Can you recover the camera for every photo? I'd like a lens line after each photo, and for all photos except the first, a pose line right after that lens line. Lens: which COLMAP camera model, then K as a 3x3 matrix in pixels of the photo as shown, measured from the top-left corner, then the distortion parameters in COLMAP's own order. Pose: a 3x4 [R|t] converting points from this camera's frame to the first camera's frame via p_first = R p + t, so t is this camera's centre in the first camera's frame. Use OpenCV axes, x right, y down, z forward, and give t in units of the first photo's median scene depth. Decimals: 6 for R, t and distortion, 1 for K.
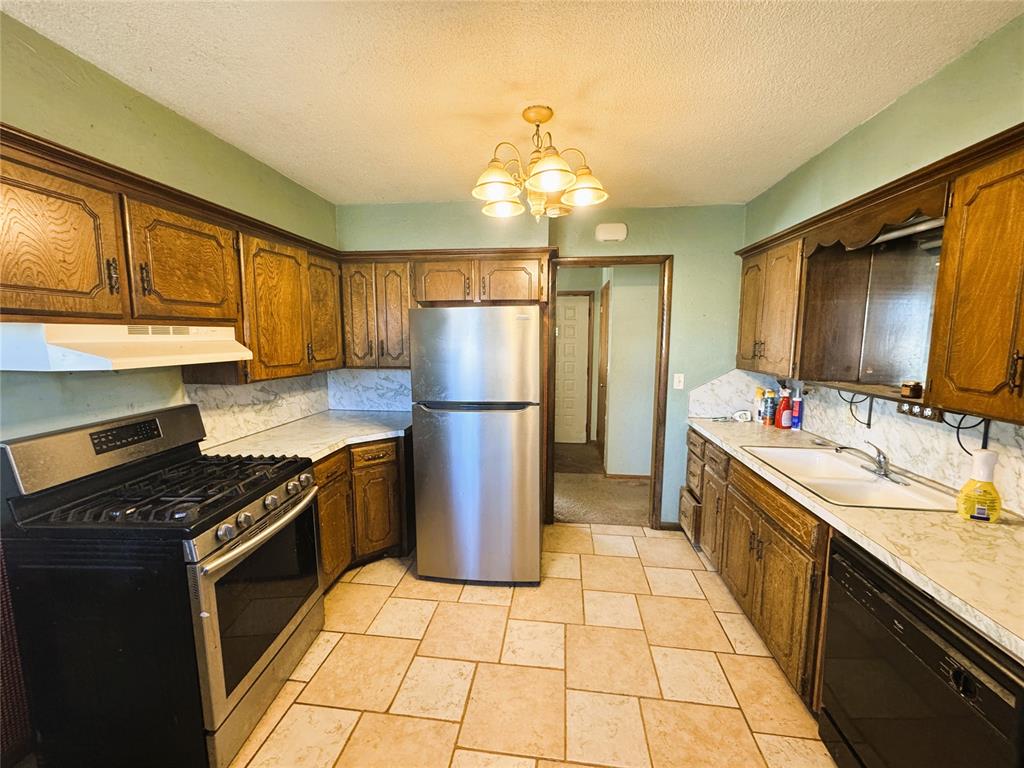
lens RADIAL K [[412.2, 0, 510.7], [0, 412.2, 382.4], [0, 0, 1]] dist [-0.005655, 0.000839]
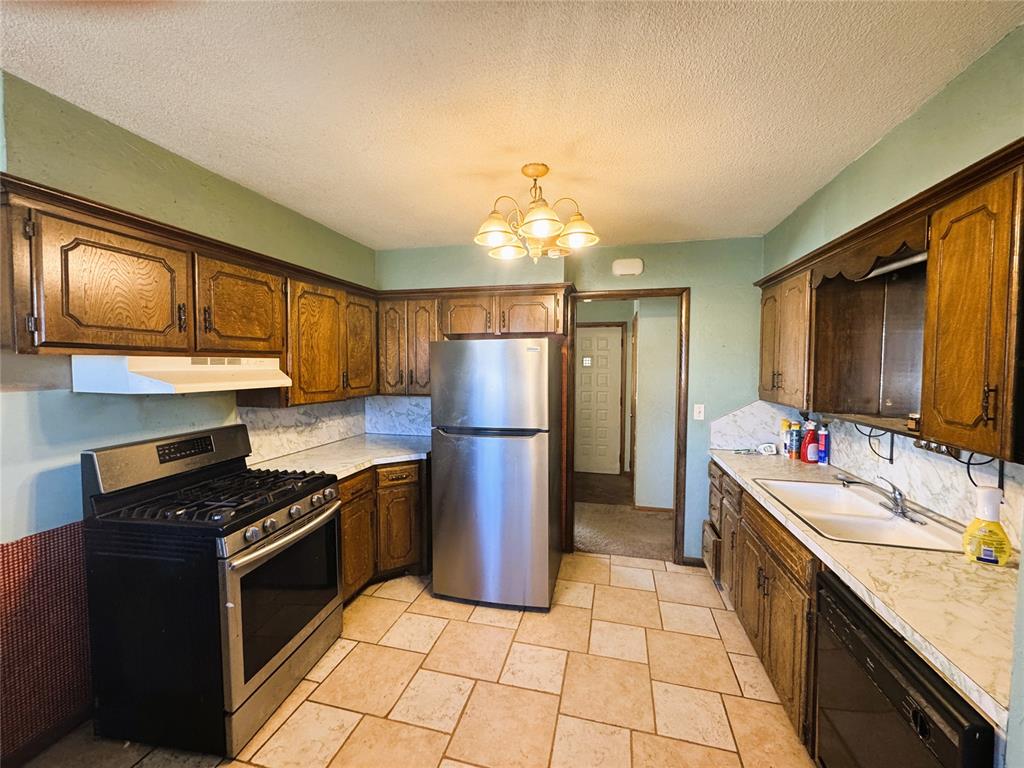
lens RADIAL K [[412.2, 0, 510.6], [0, 412.2, 381.6], [0, 0, 1]] dist [-0.005655, 0.000839]
pose [[0.992471, 0.006810, -0.122293, 0.123502], [-0.015738, 0.997267, -0.072187, 0.005213], [0.121467, 0.073568, 0.989865, -0.068344]]
